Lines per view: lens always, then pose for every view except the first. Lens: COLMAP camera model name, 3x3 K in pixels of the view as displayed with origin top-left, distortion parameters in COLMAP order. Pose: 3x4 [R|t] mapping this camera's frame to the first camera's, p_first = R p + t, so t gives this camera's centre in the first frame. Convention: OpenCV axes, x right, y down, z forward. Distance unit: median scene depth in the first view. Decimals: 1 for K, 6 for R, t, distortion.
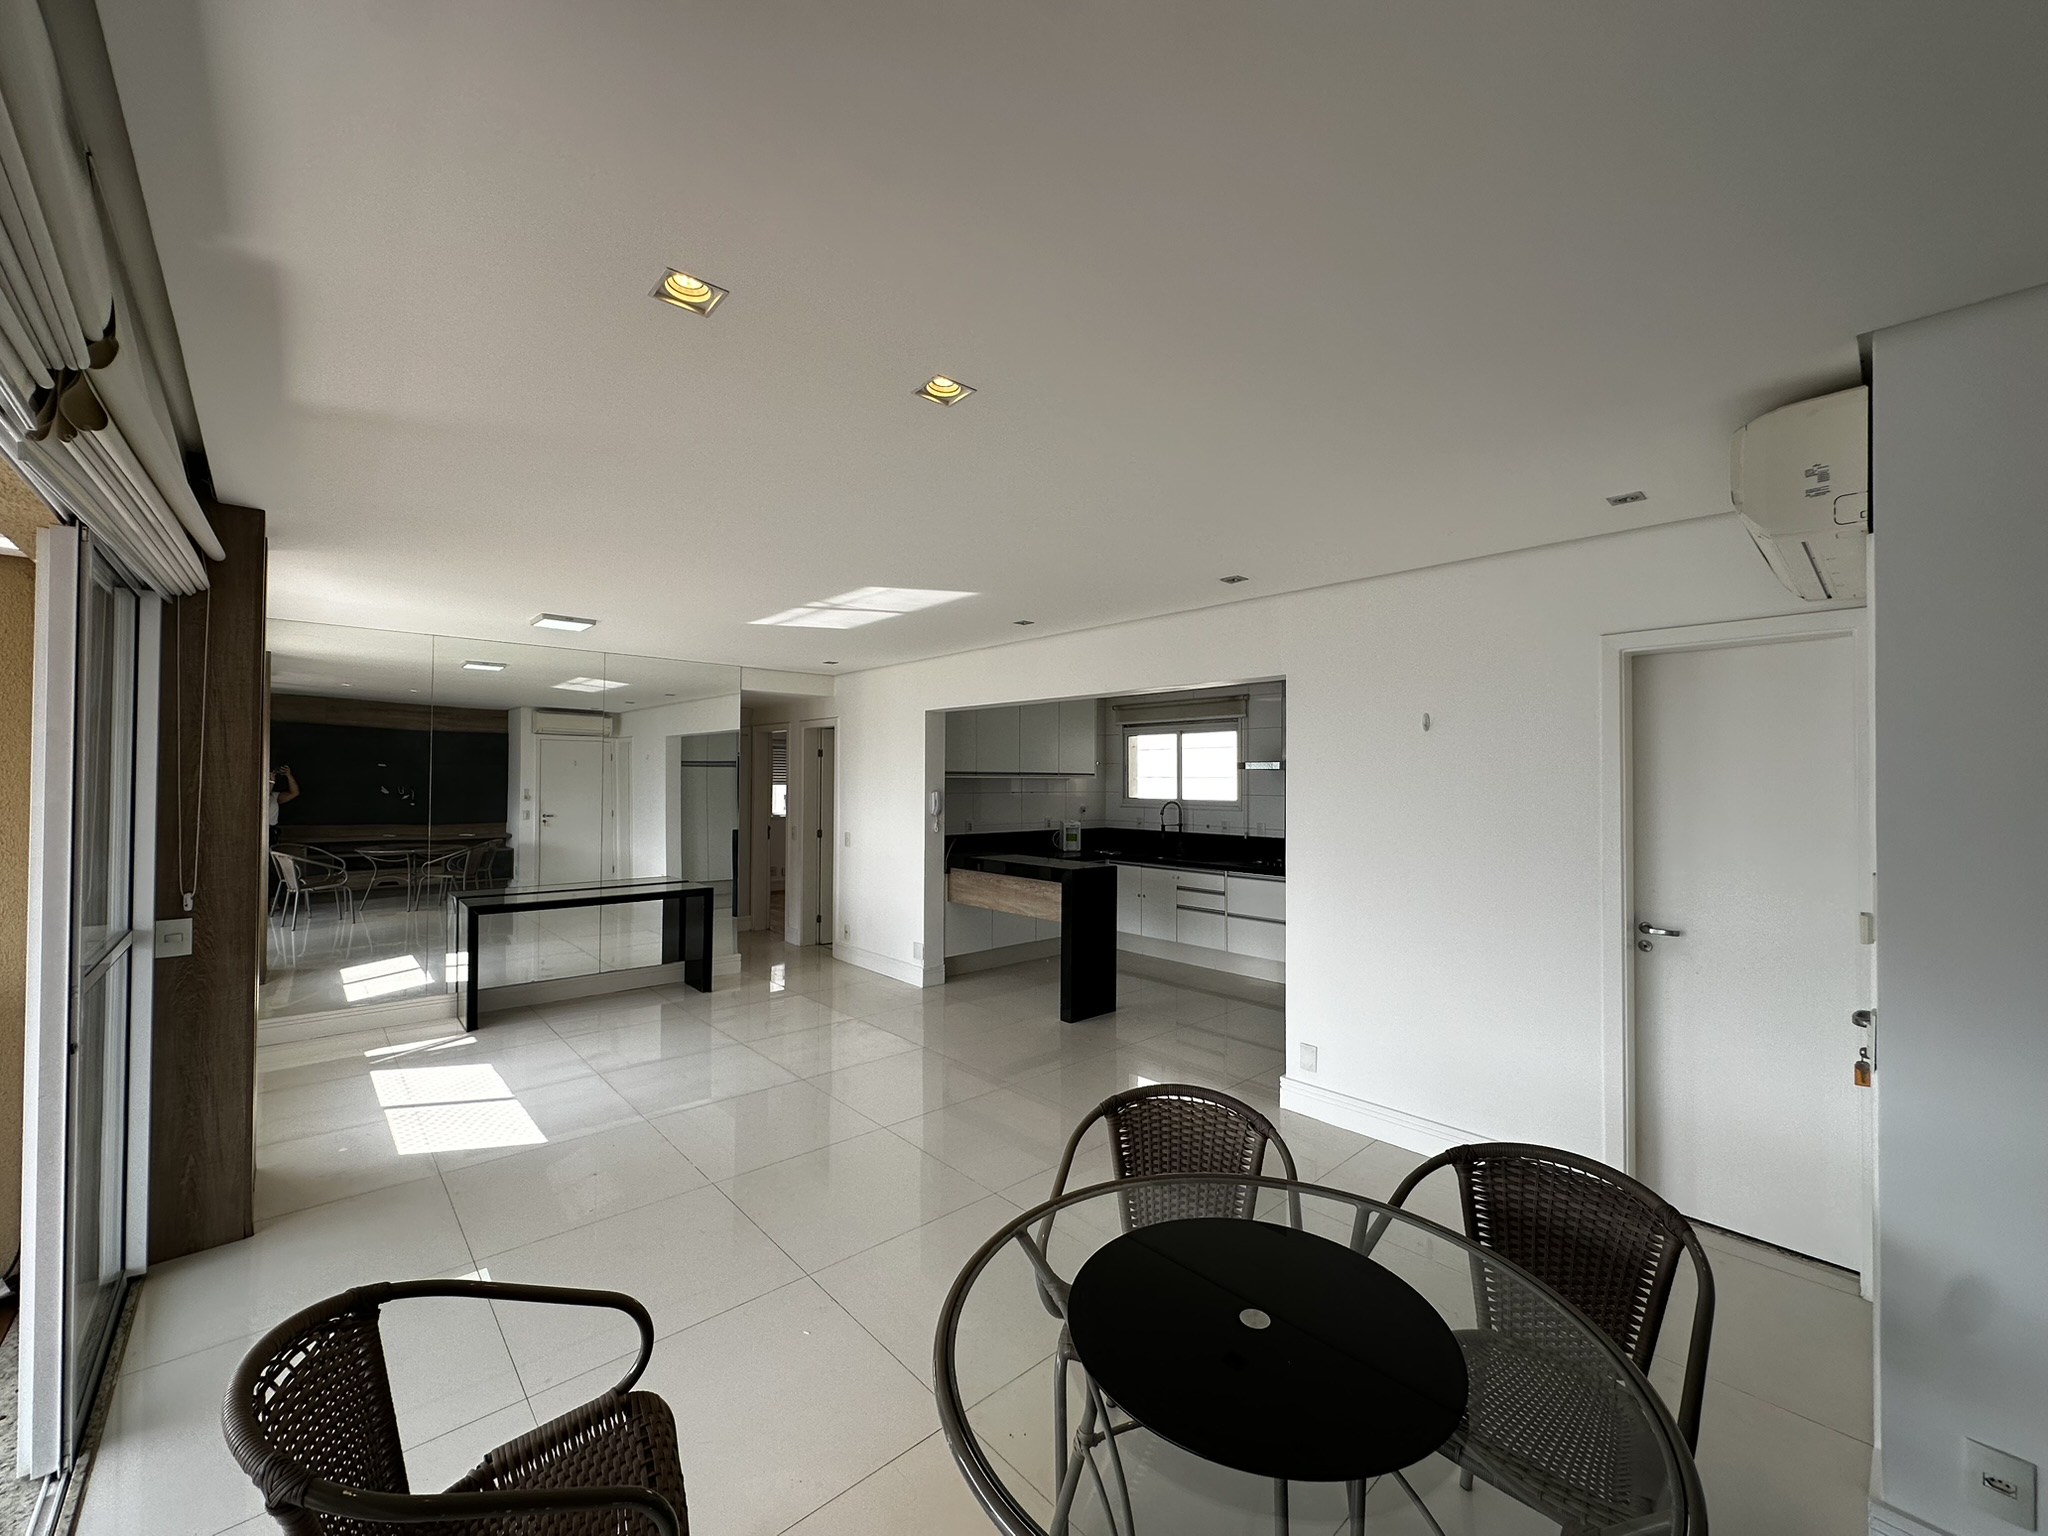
lens RADIAL K [[814.6, 0, 1026.0], [0, 814.6, 767.5], [0, 0, 1]] dist [-0.004510, 0.000356]
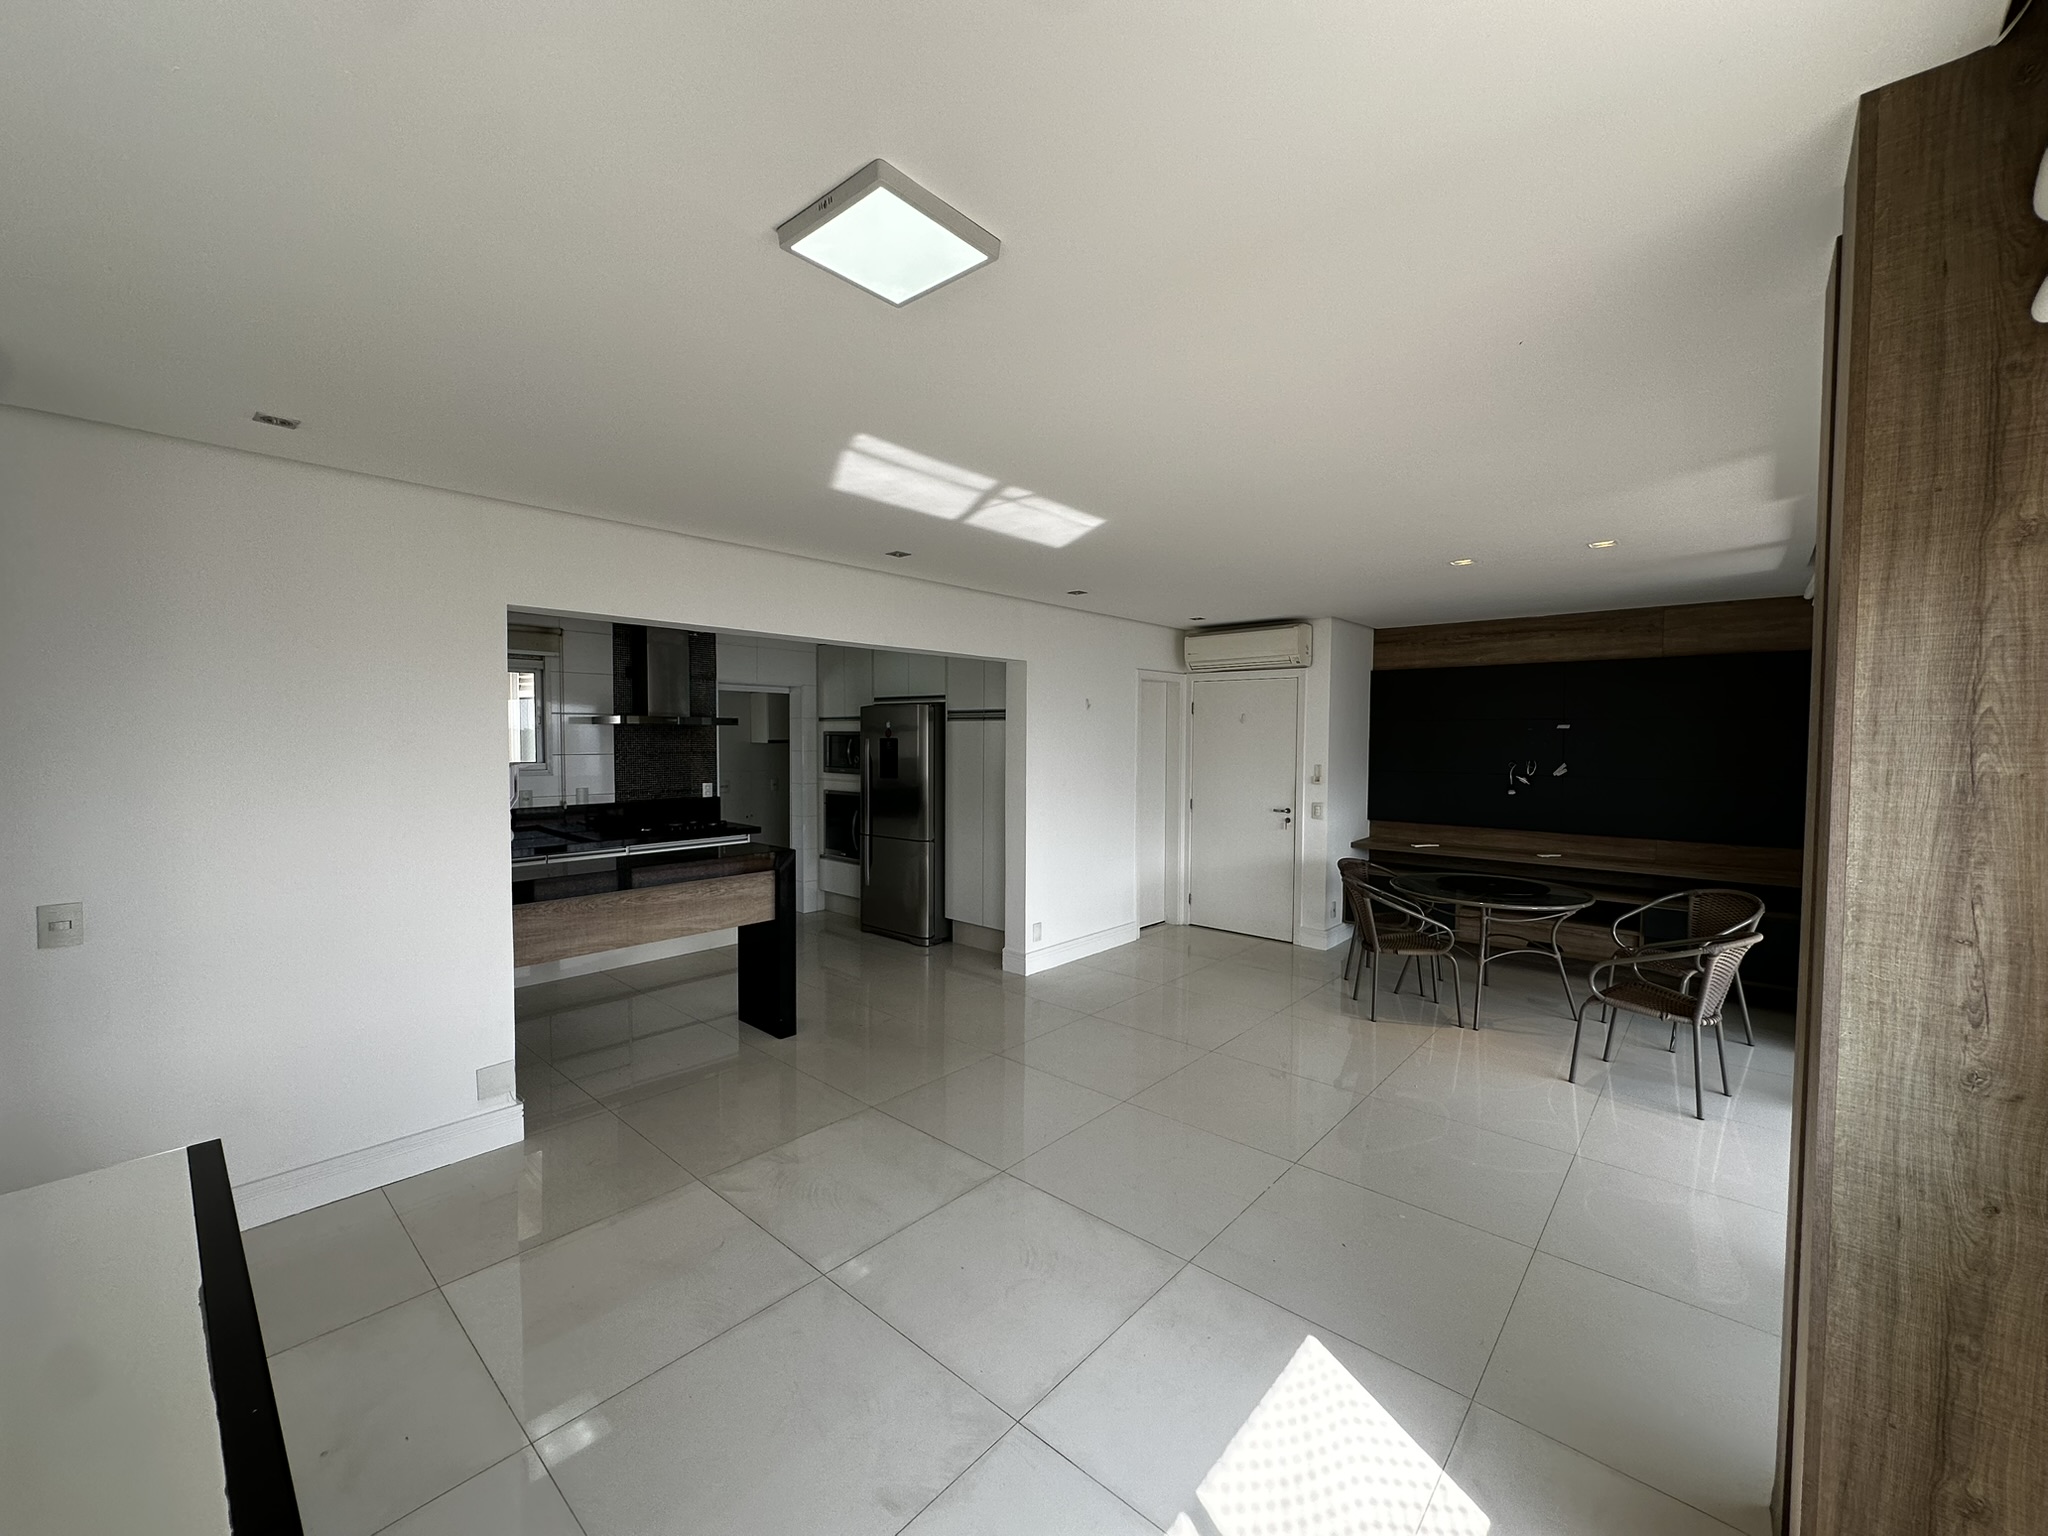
lens RADIAL K [[814.6, 0, 1026.0], [0, 814.6, 767.5], [0, 0, 1]] dist [-0.004510, 0.000356]
pose [[-0.107644, -0.046720, 0.993091, -0.655700], [-0.020631, 0.998785, 0.044751, 0.001745], [-0.993975, -0.015671, -0.108477, 0.727124]]
